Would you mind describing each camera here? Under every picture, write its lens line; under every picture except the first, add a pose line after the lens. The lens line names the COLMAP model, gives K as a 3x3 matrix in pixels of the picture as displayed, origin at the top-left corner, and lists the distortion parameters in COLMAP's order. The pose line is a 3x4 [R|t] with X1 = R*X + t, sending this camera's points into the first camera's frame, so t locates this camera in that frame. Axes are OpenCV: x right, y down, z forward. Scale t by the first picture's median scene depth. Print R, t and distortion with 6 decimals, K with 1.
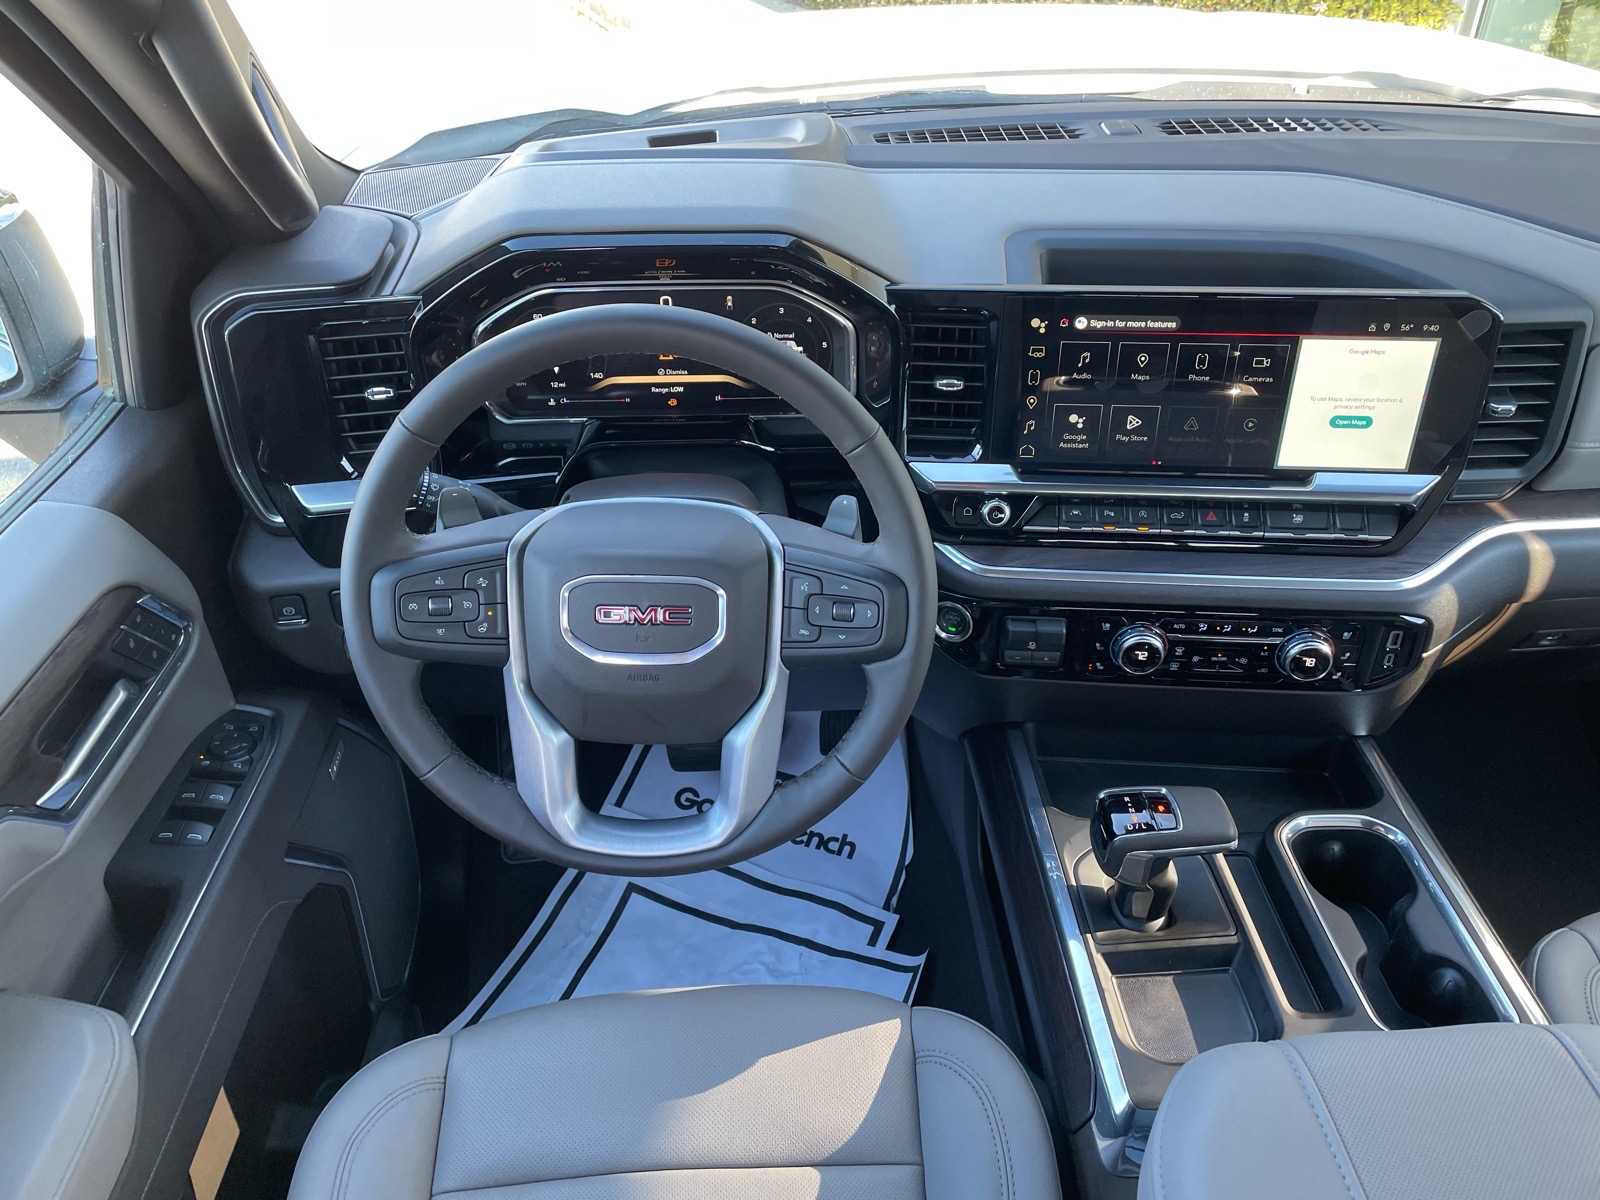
lens RADIAL K [[1220.3, 0, 797.0], [0, 1220.3, 587.8], [0, 0, 1]] dist [0.058840, -0.037353]
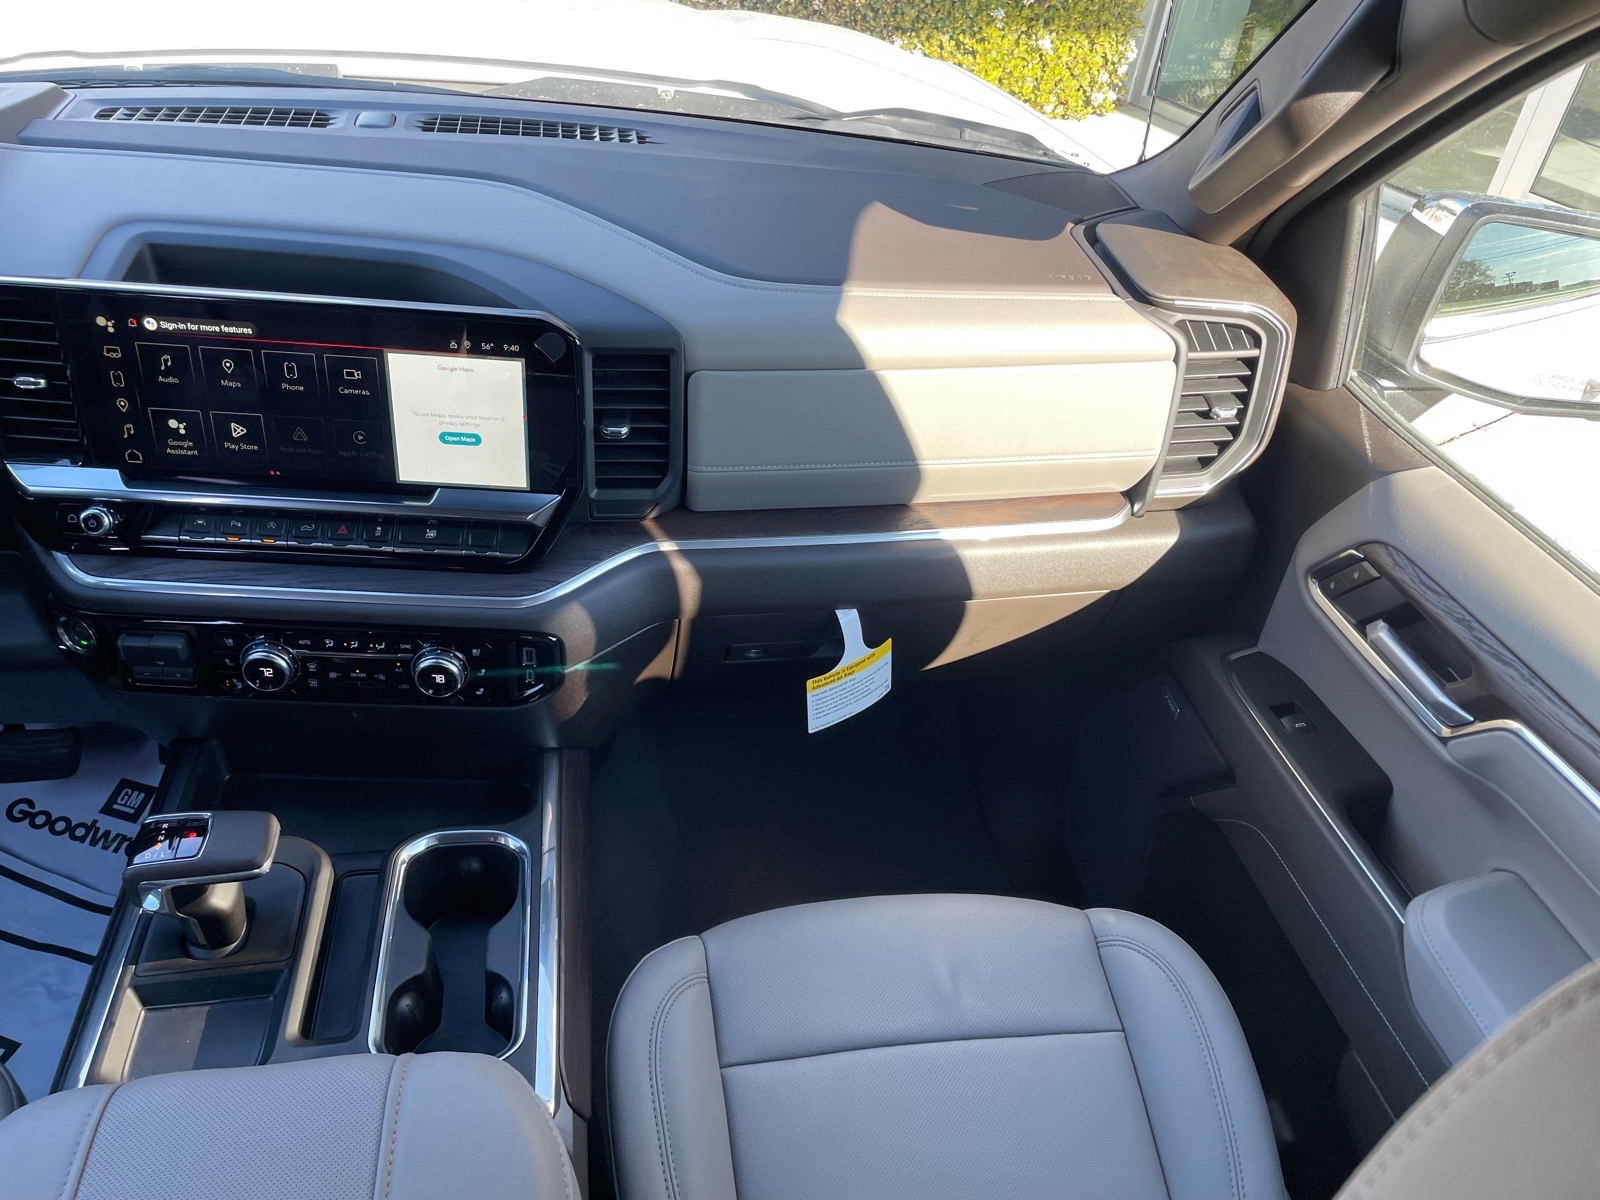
lens RADIAL K [[1220.3, 0, 789.7], [0, 1220.3, 600.5], [0, 0, 1]] dist [0.058840, -0.037353]
pose [[0.992721, 0.012153, 0.119823, 0.579860], [-0.015356, 0.999548, 0.025841, -0.032926], [-0.119454, -0.027493, 0.992459, -0.013053]]
